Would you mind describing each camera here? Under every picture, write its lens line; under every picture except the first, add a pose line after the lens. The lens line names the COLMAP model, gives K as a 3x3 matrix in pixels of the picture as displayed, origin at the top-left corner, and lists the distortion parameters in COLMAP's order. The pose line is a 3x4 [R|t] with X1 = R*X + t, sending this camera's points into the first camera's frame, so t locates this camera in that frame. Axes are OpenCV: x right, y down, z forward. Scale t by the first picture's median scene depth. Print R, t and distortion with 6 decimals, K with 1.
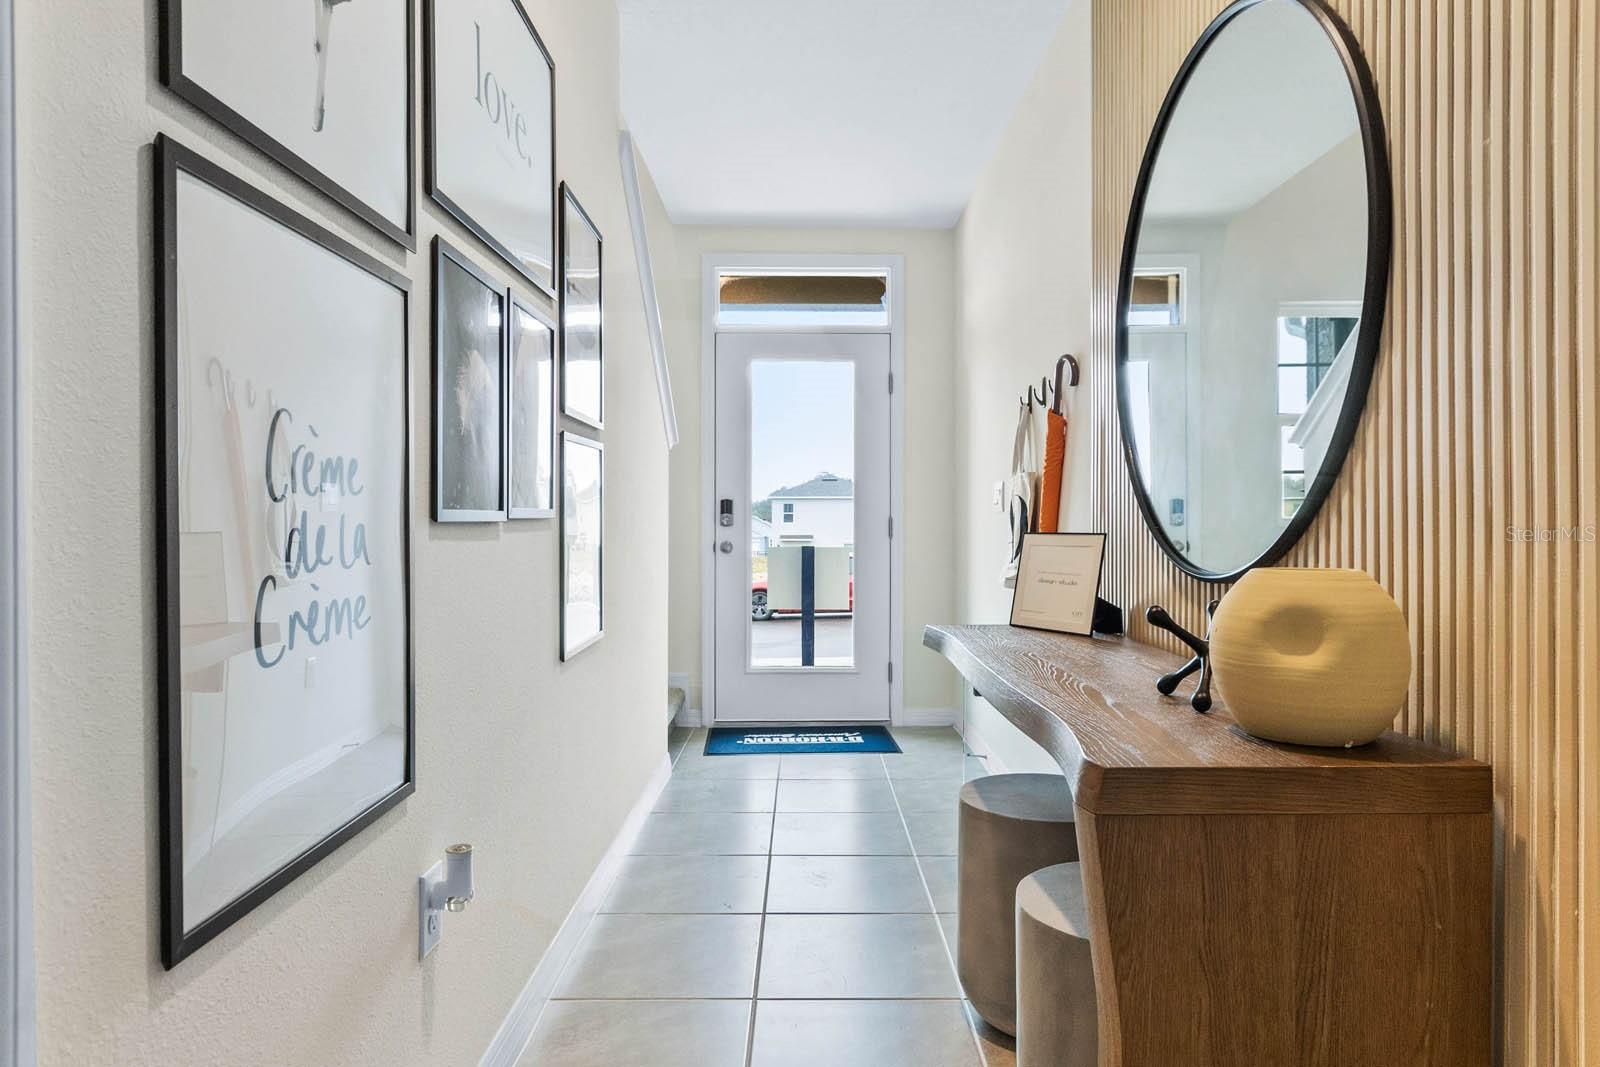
lens RADIAL K [[947.5, 0, 801.2], [0, 947.5, 530.0], [0, 0, 1]] dist [-0.003878, -0.000215]
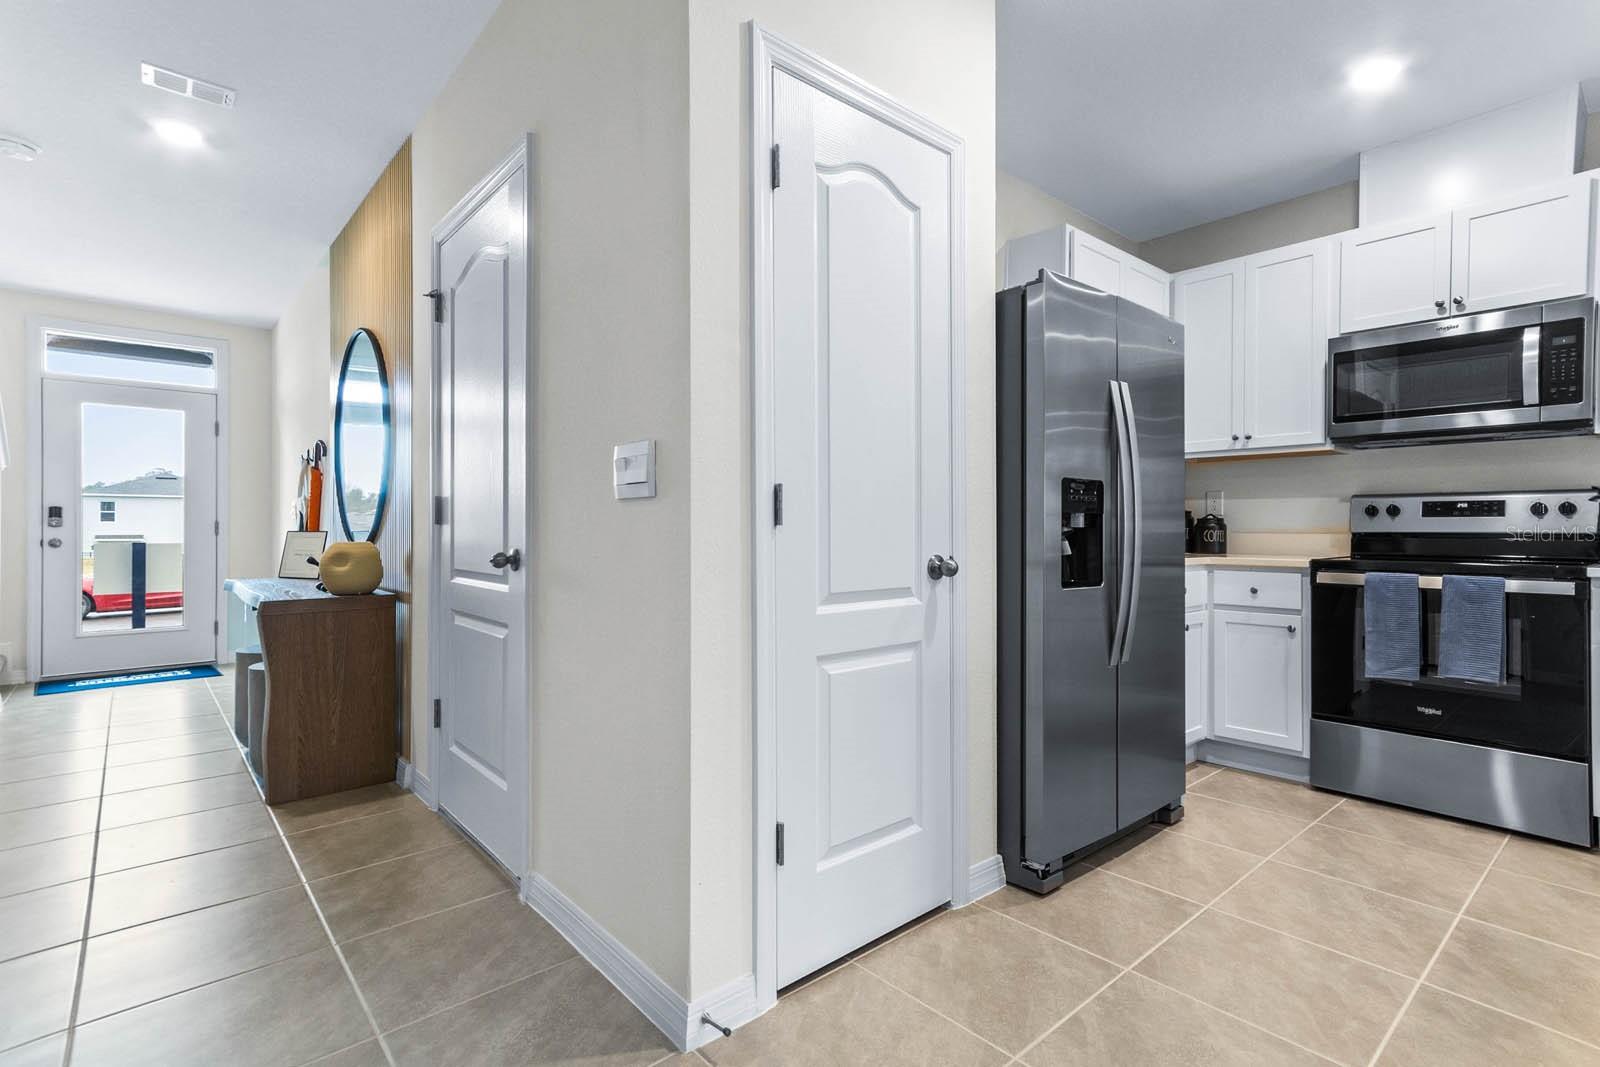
lens RADIAL K [[765.9, 0, 812.4], [0, 765.9, 527.4], [0, 0, 1]] dist [0.004803, 0.008612]
pose [[0.747406, 0.001350, 0.664366, -0.008565], [0.000362, 0.999997, -0.002438, -0.000200], [-0.664368, 0.002063, 0.747403, -0.502329]]
